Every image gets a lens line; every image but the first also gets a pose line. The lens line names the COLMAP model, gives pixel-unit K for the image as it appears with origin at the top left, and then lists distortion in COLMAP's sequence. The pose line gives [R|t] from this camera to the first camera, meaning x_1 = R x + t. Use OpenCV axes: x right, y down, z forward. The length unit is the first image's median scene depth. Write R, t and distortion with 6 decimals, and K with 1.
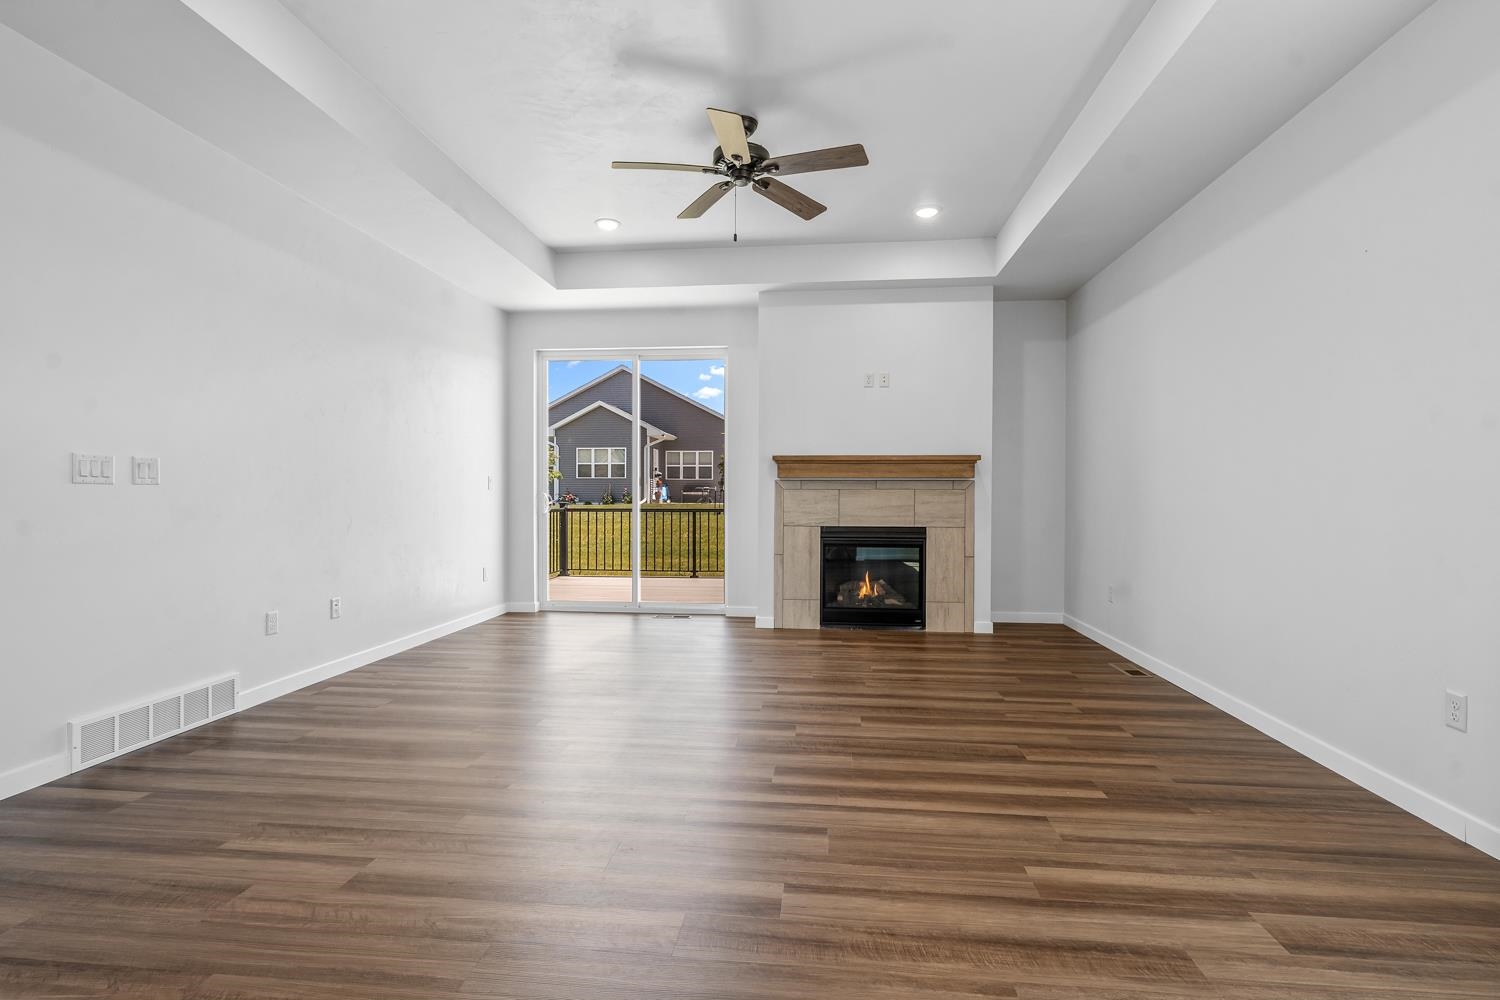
lens RADIAL K [[729.6, 0, 750.0], [0, 729.6, 500.0], [0, 0, 1]] dist [0.000344, 0.000043]
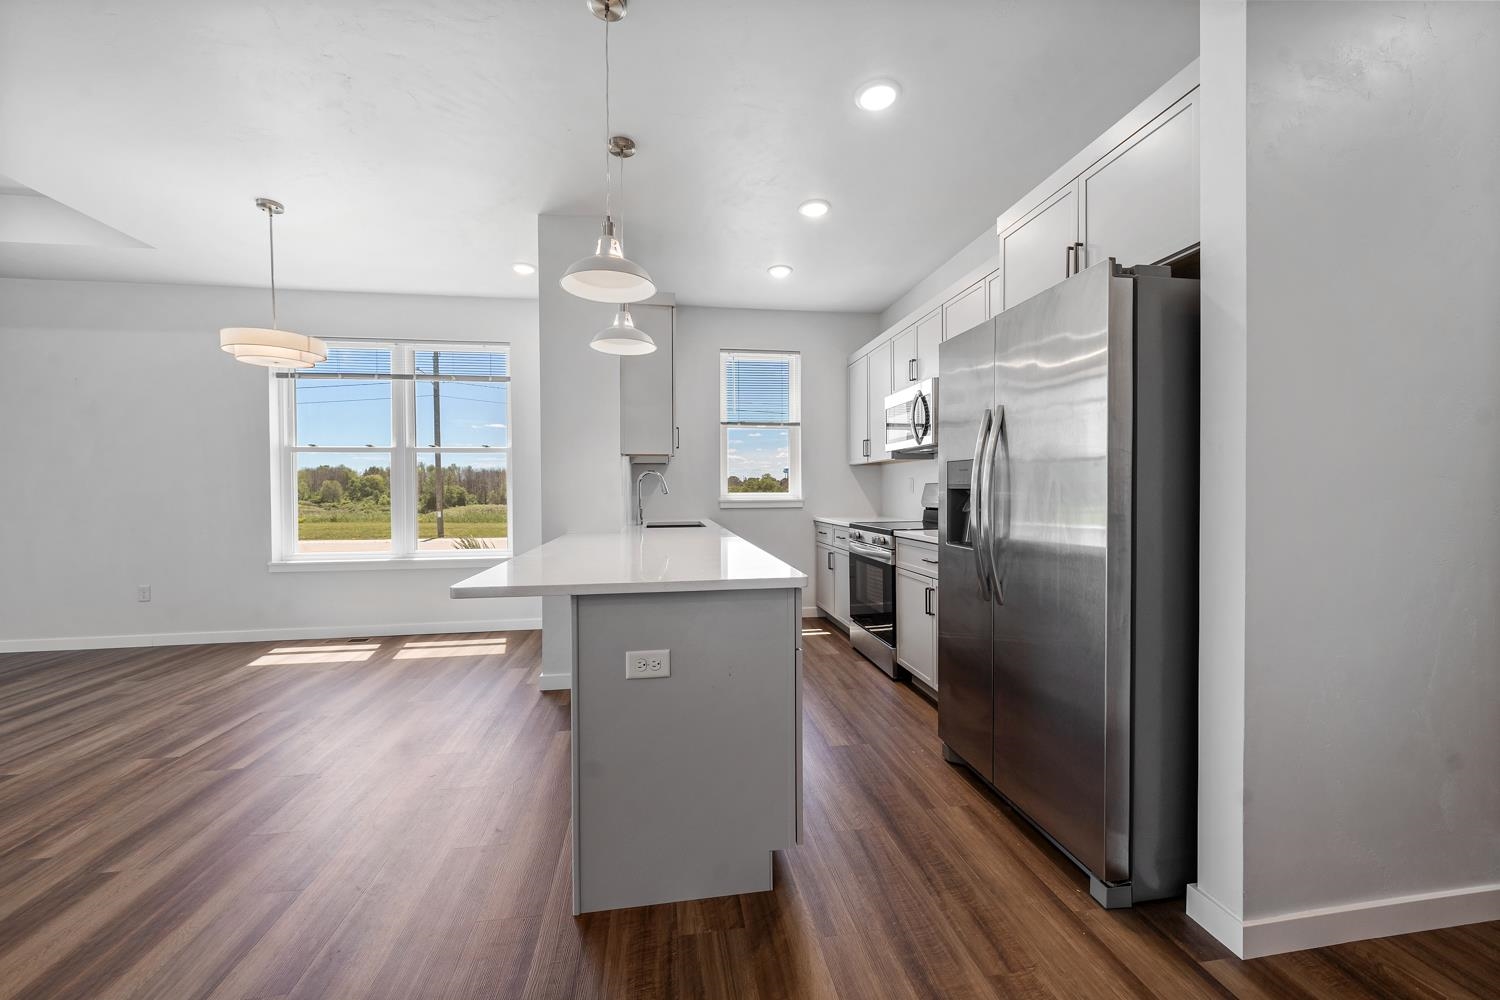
lens RADIAL K [[564.6, 0, 746.8], [0, 564.6, 497.5], [0, 0, 1]] dist [-0.000501, -0.000083]
pose [[-0.255795, -0.014161, 0.966627, -0.524360], [0.013189, 0.999749, 0.018137, -0.011936], [-0.966641, 0.017388, -0.255544, -0.171387]]
